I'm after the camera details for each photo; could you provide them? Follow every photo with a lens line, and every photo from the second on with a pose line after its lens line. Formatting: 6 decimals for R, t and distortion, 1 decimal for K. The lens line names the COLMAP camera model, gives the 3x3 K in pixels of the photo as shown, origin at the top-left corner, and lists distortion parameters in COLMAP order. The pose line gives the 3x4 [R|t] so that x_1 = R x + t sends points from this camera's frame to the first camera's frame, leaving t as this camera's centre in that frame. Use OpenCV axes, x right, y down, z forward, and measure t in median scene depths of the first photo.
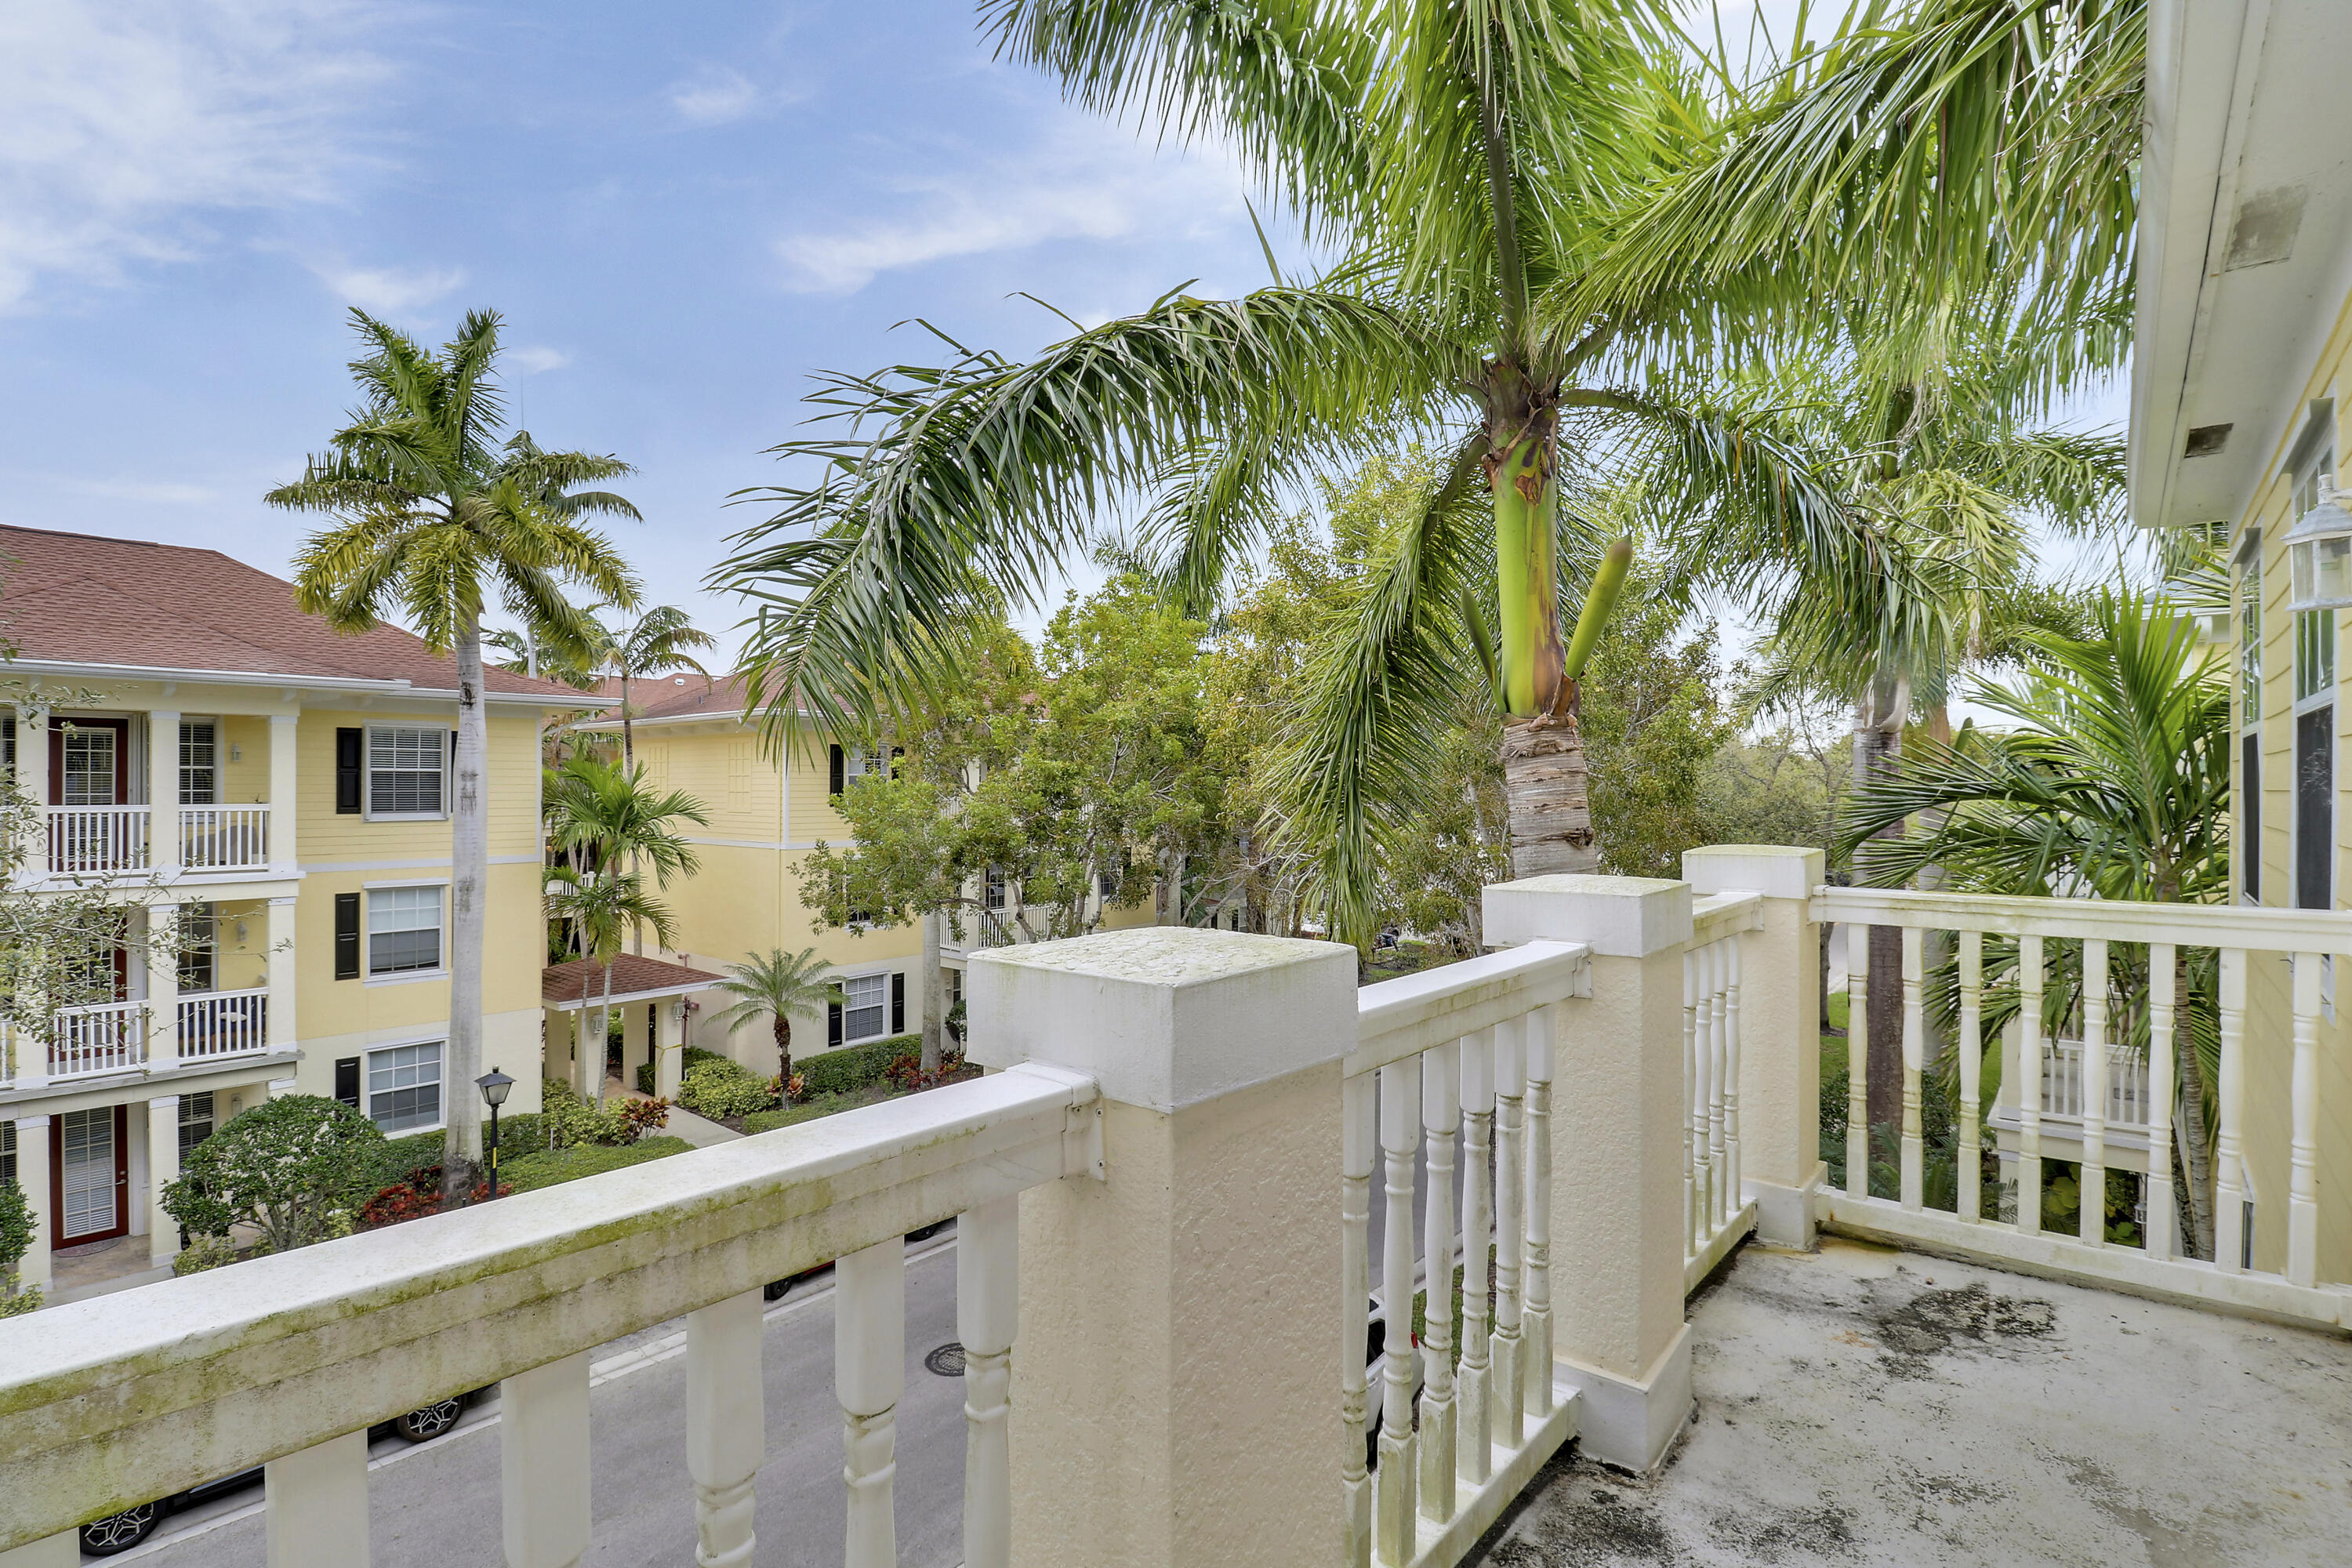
lens RADIAL K [[1107.5, 0, 1168.2], [0, 1107.5, 791.1], [0, 0, 1]] dist [-0.003610, -0.008454]
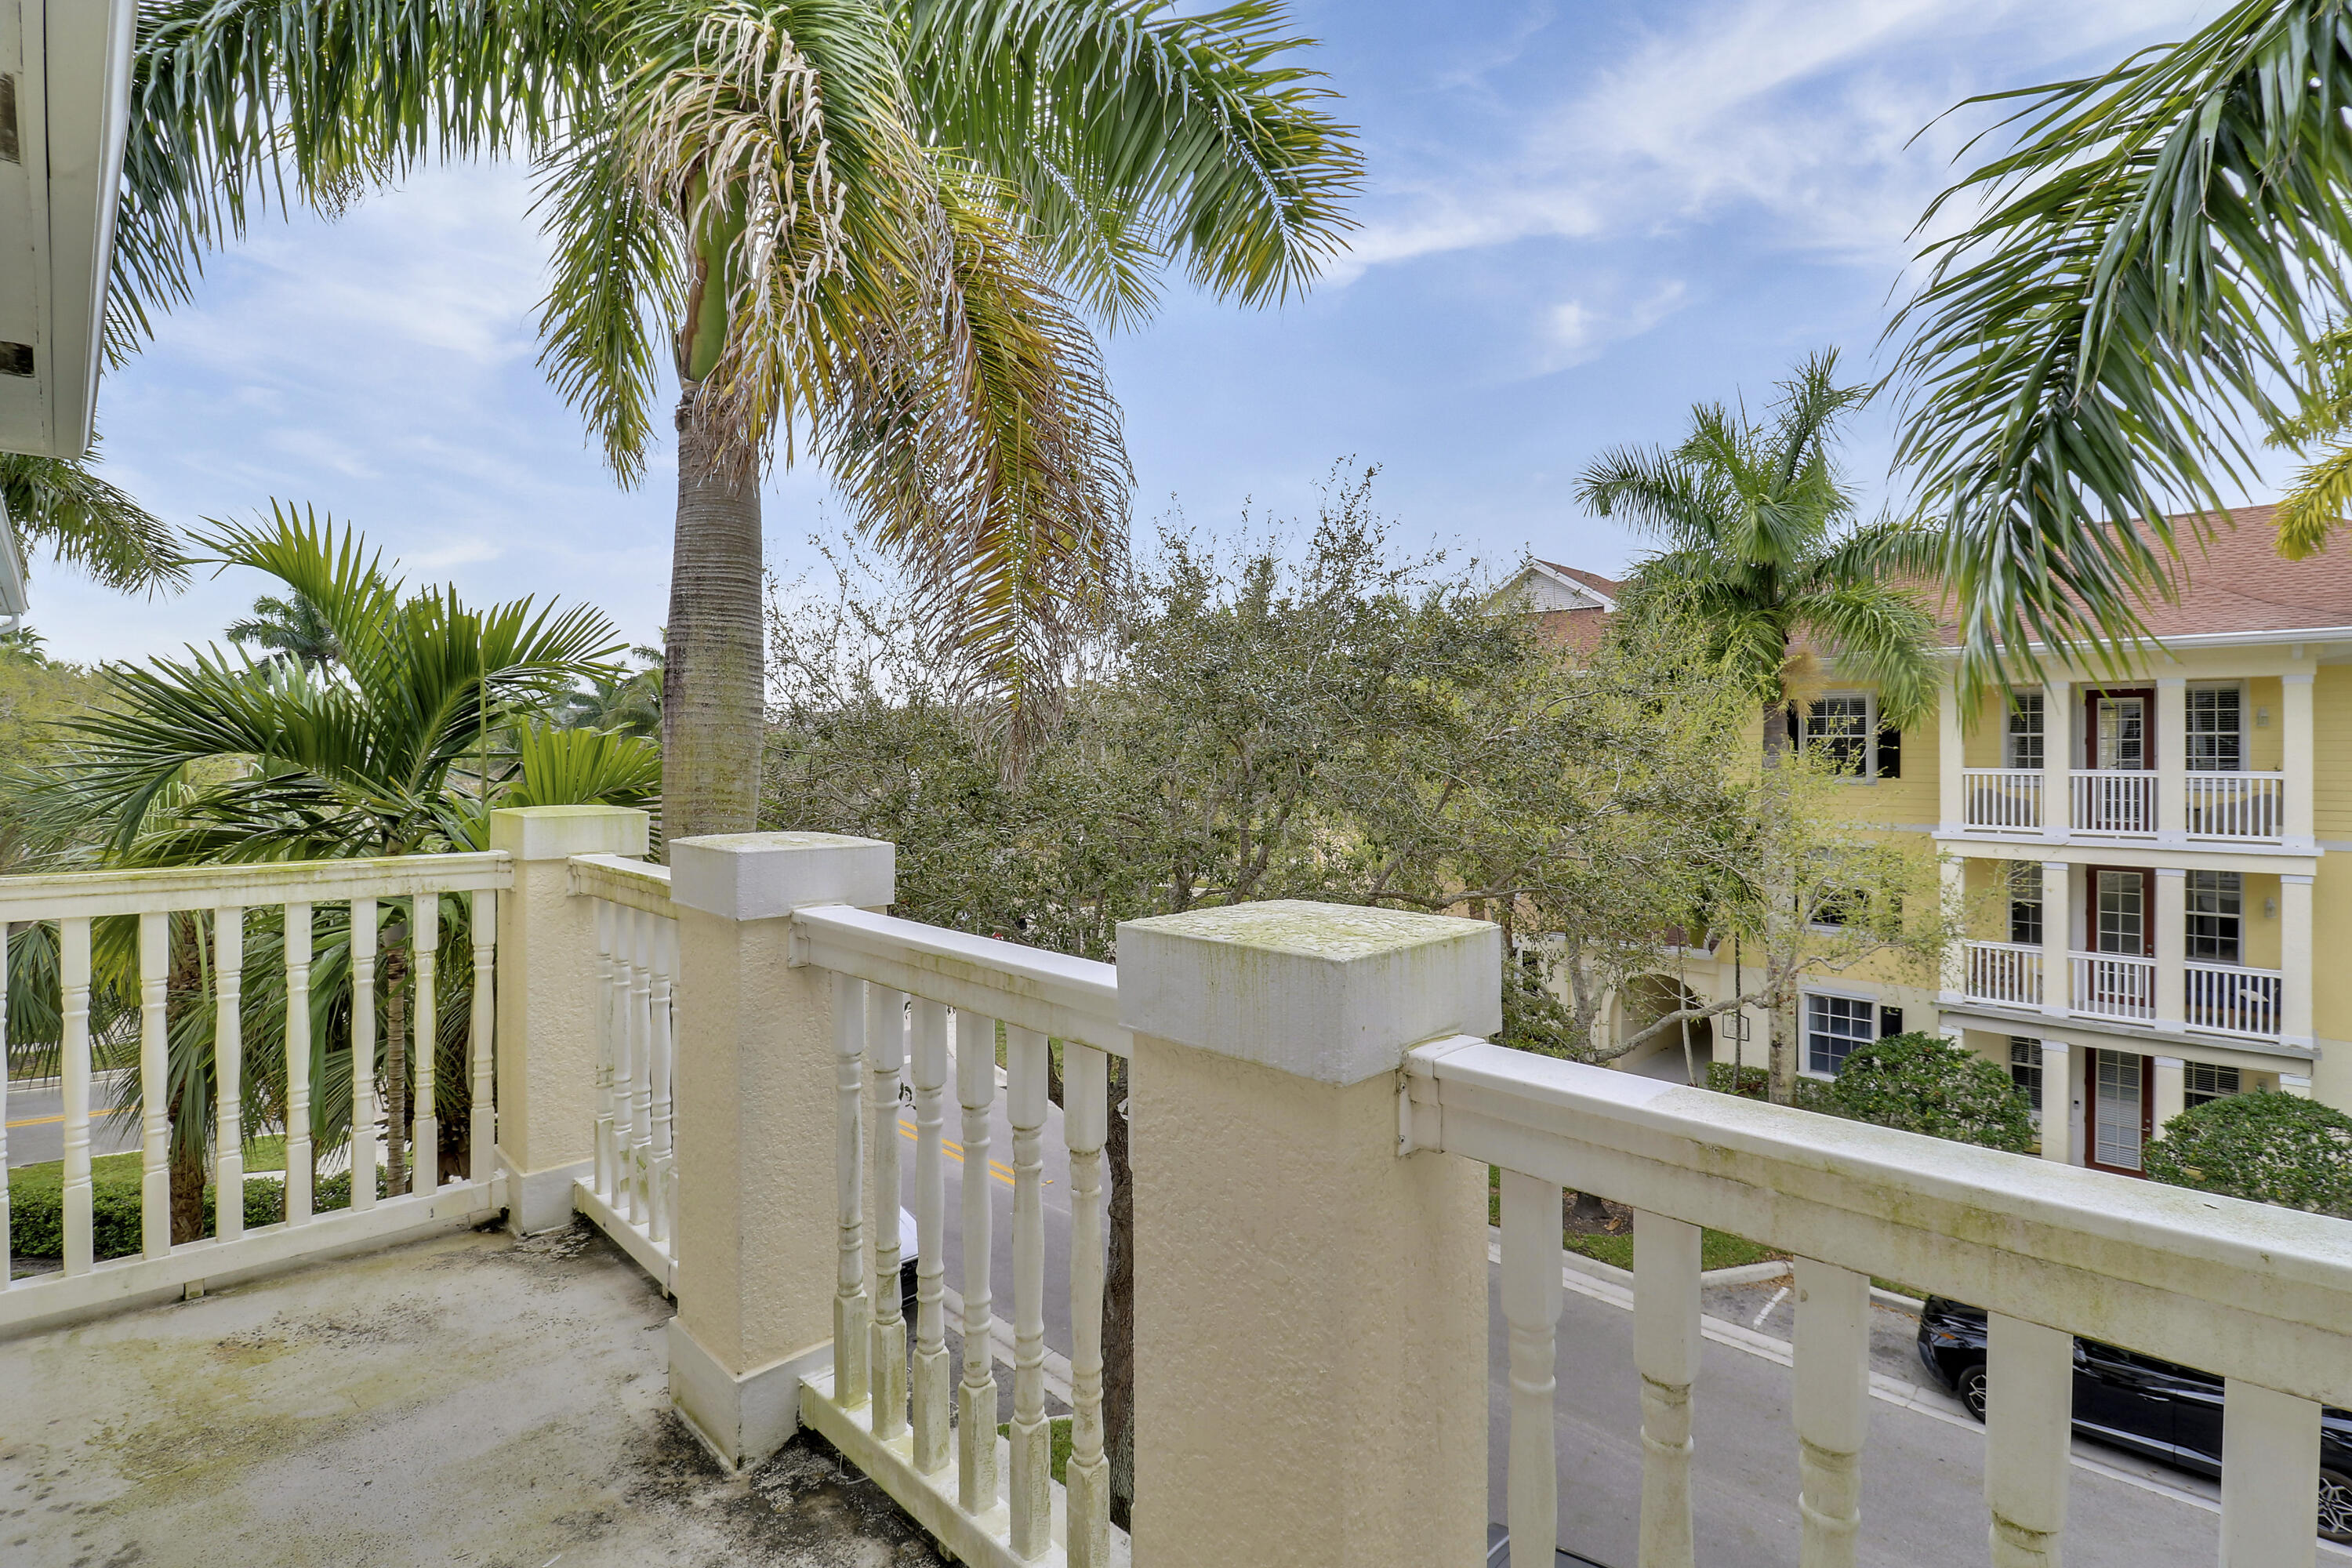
lens RADIAL K [[1107.5, 0, 1172.3], [0, 1107.5, 761.0], [0, 0, 1]] dist [-0.003610, -0.008454]
pose [[-0.060354, 0.010311, -0.998124, 0.148718], [-0.004032, 0.999936, 0.010573, -0.003519], [0.998169, 0.004662, -0.060309, 0.128497]]
